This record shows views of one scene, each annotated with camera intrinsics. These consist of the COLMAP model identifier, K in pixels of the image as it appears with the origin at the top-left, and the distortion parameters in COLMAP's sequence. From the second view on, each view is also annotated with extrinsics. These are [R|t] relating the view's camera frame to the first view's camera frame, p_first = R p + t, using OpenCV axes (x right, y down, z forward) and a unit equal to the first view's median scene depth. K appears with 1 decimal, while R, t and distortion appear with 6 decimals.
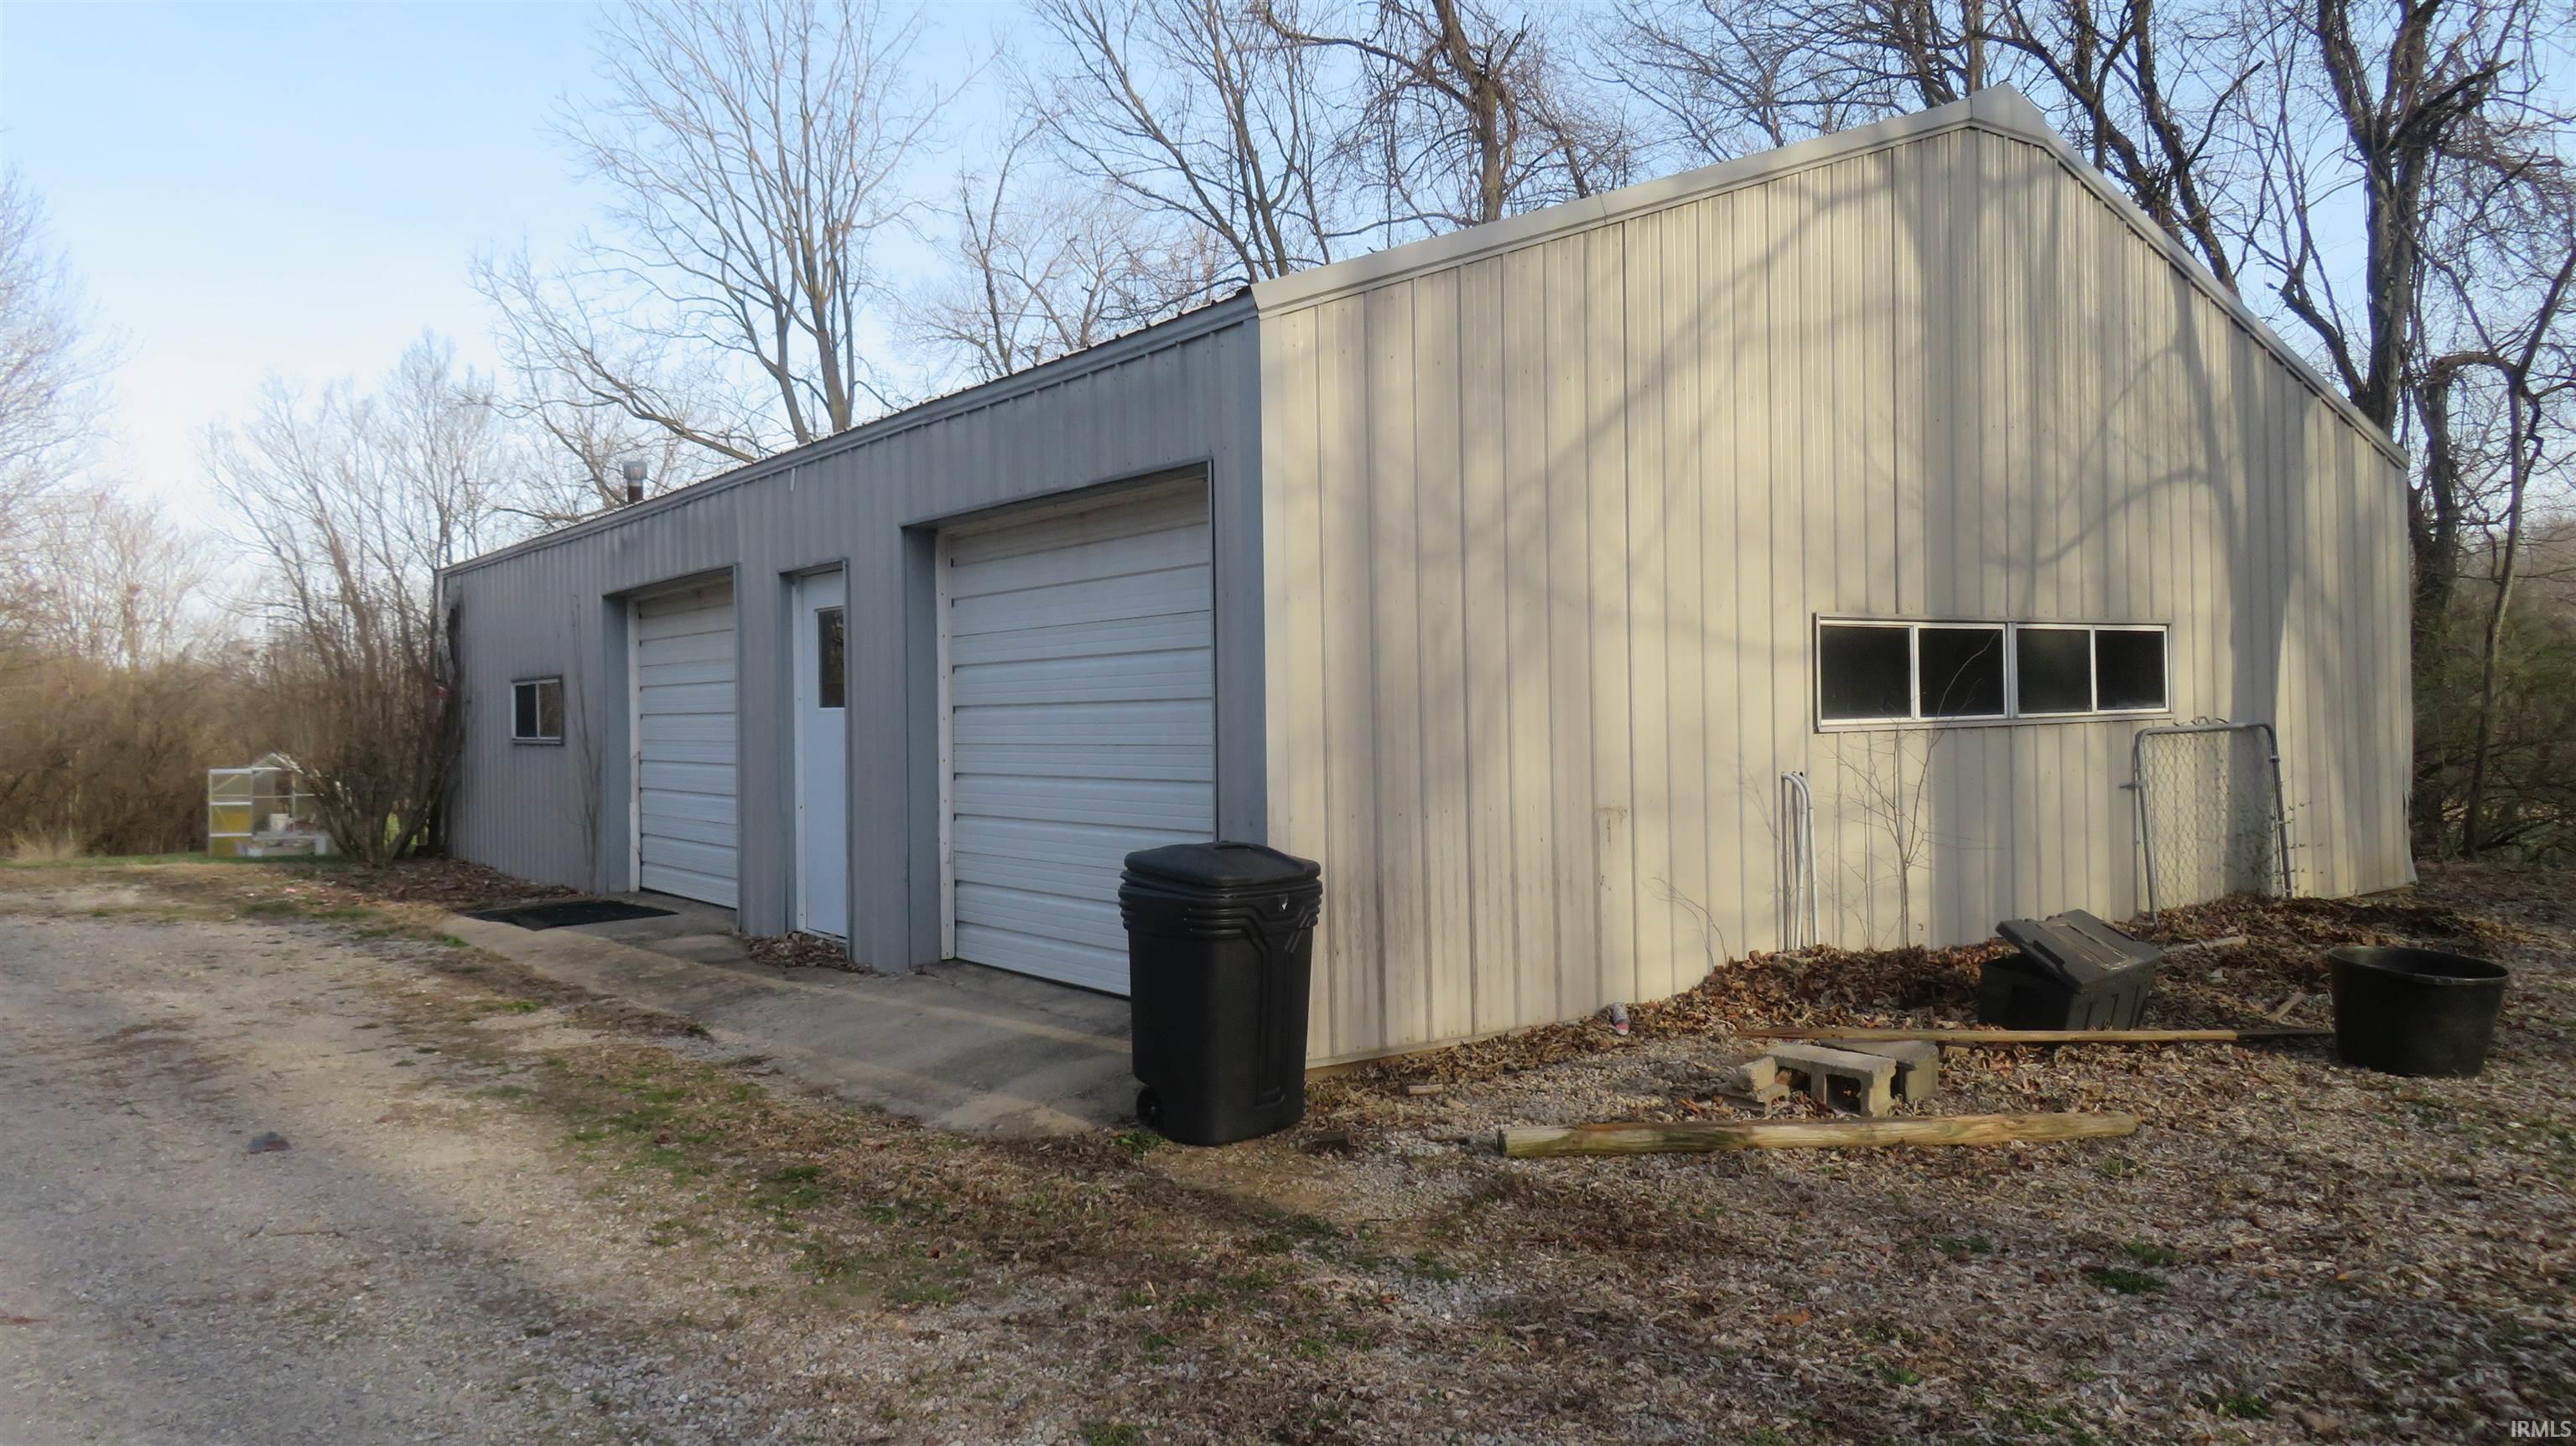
lens RADIAL K [[1881.8, 0, 1287.5], [0, 1881.8, 736.1], [0, 0, 1]] dist [-0.024703, -0.002063]
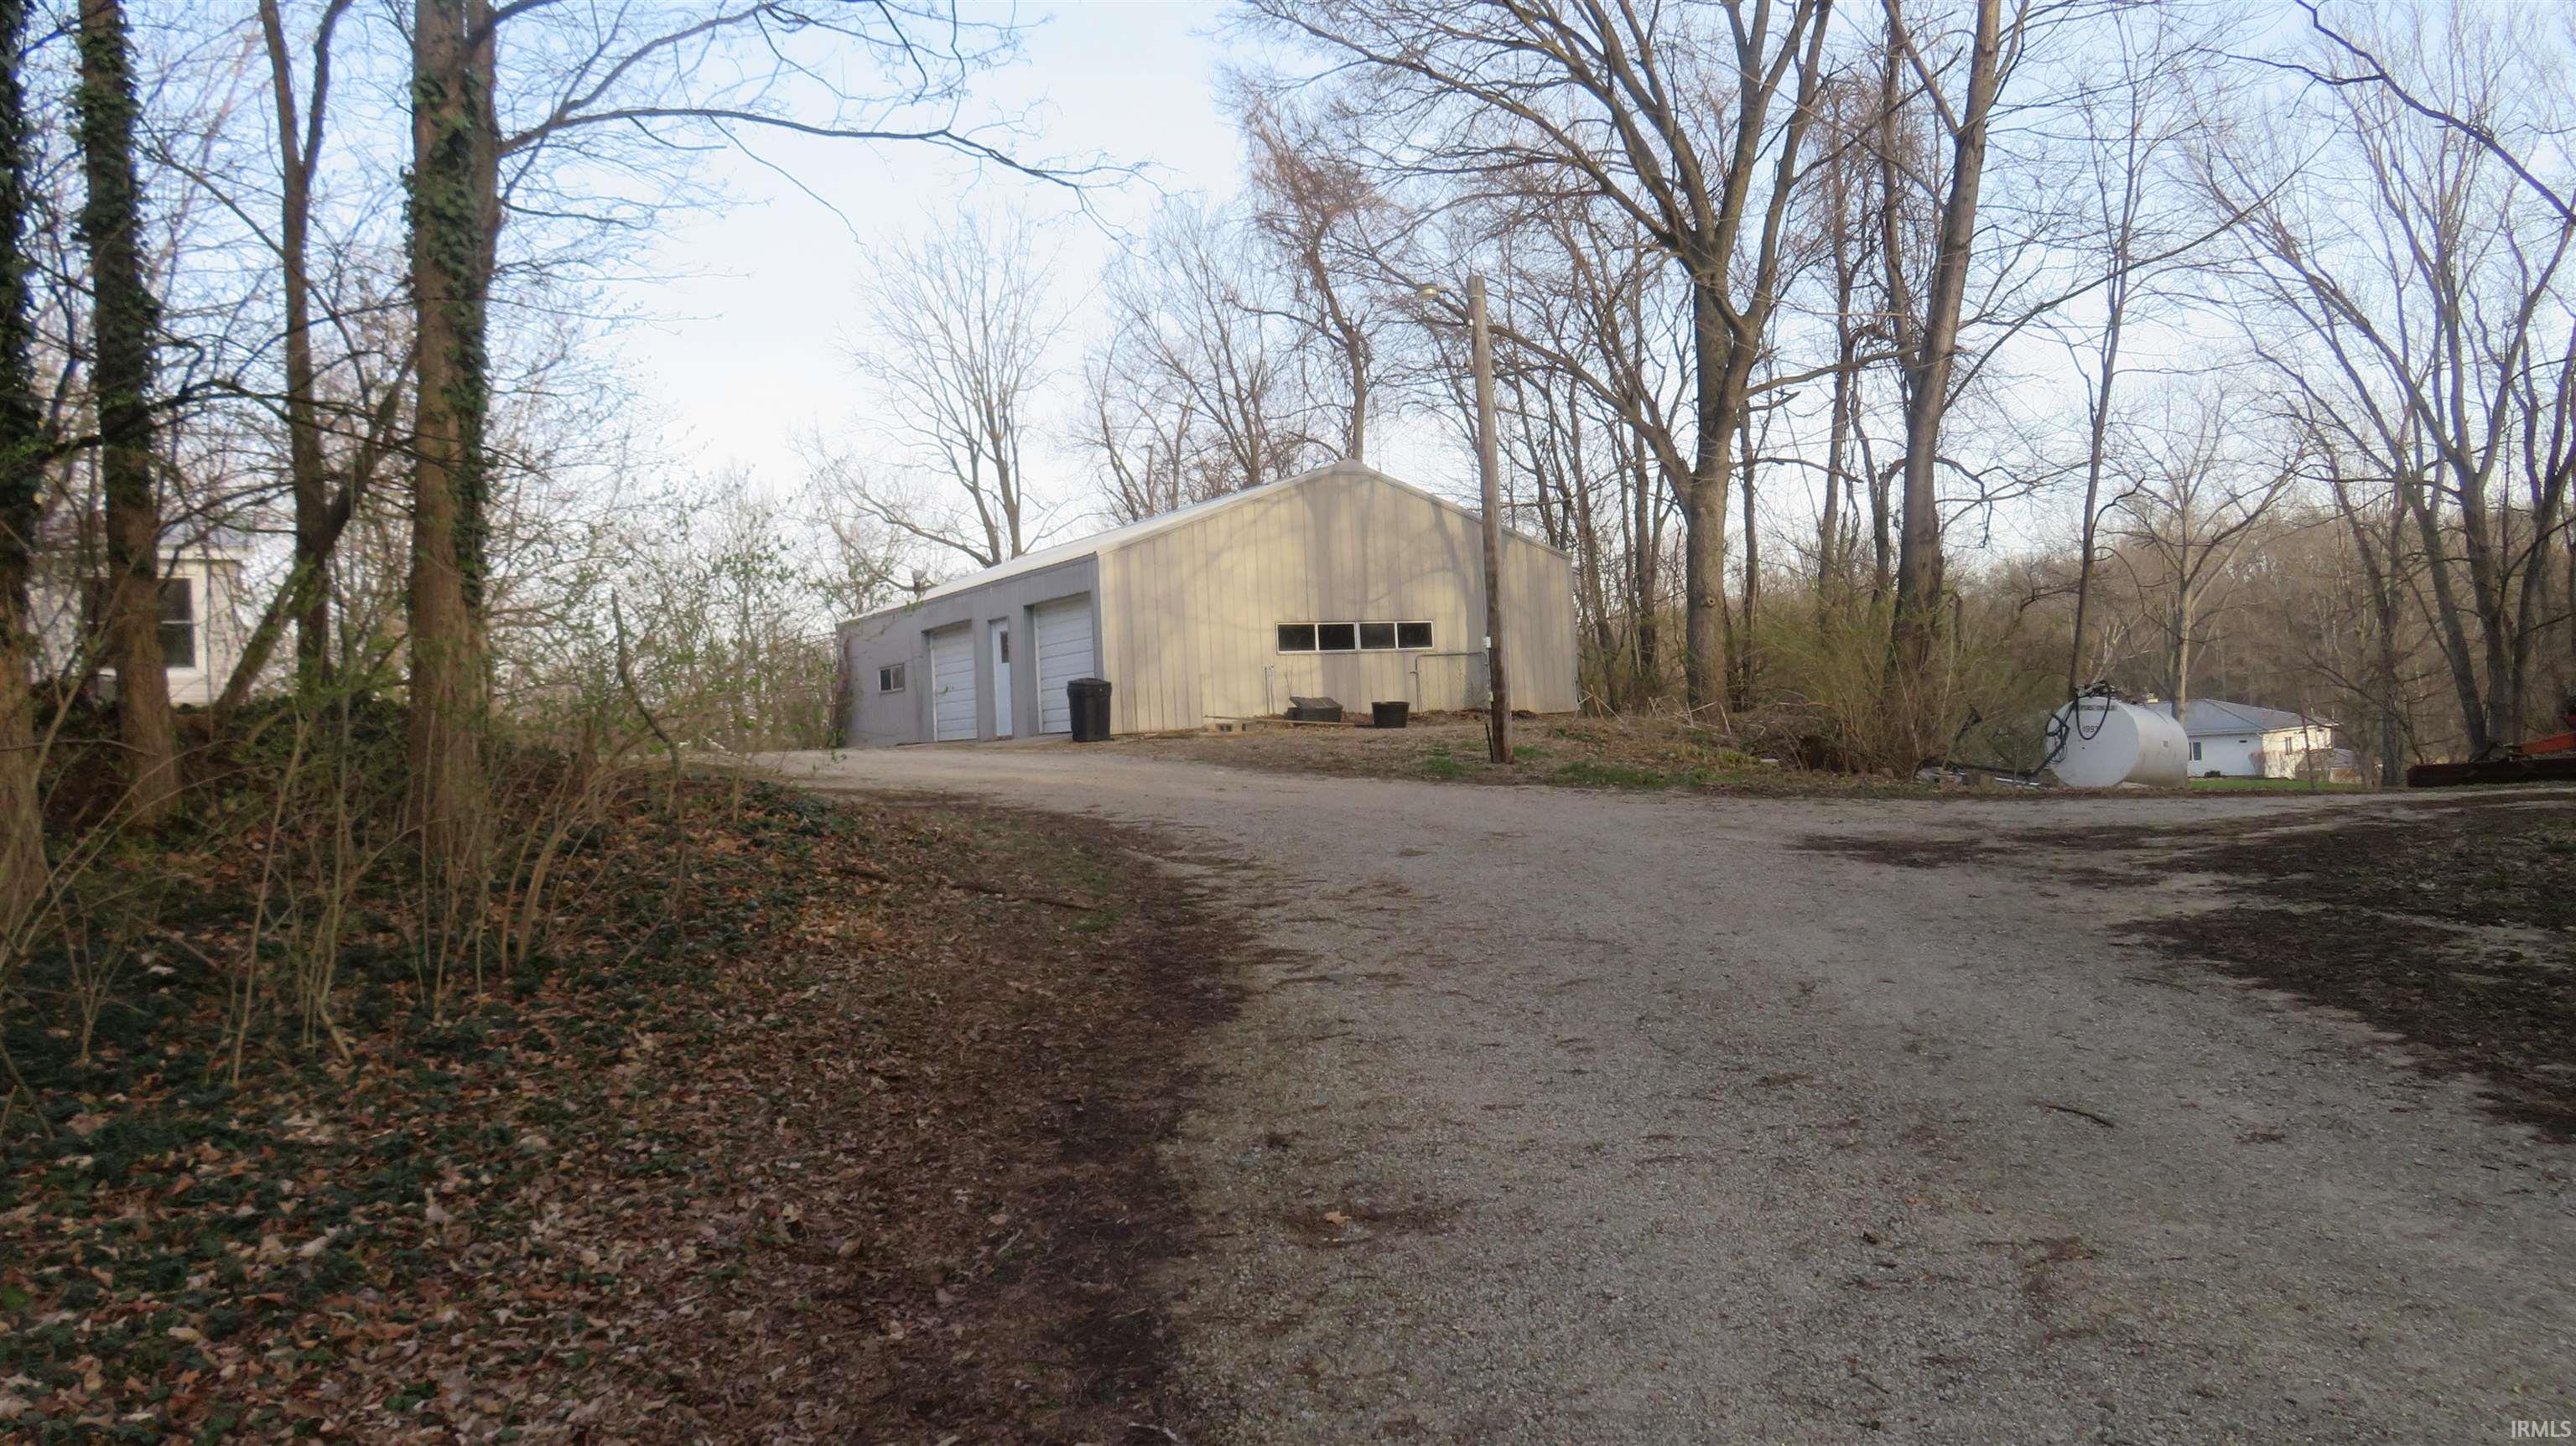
lens RADIAL K [[1882.8, 0, 1284.9], [0, 1882.8, 729.6], [0, 0, 1]] dist [-0.027328, -0.003252]
pose [[0.994479, -0.035440, -0.098766, 0.138249], [0.034047, 0.999296, -0.015750, 0.042324], [0.099255, 0.012300, 0.994986, -0.544251]]
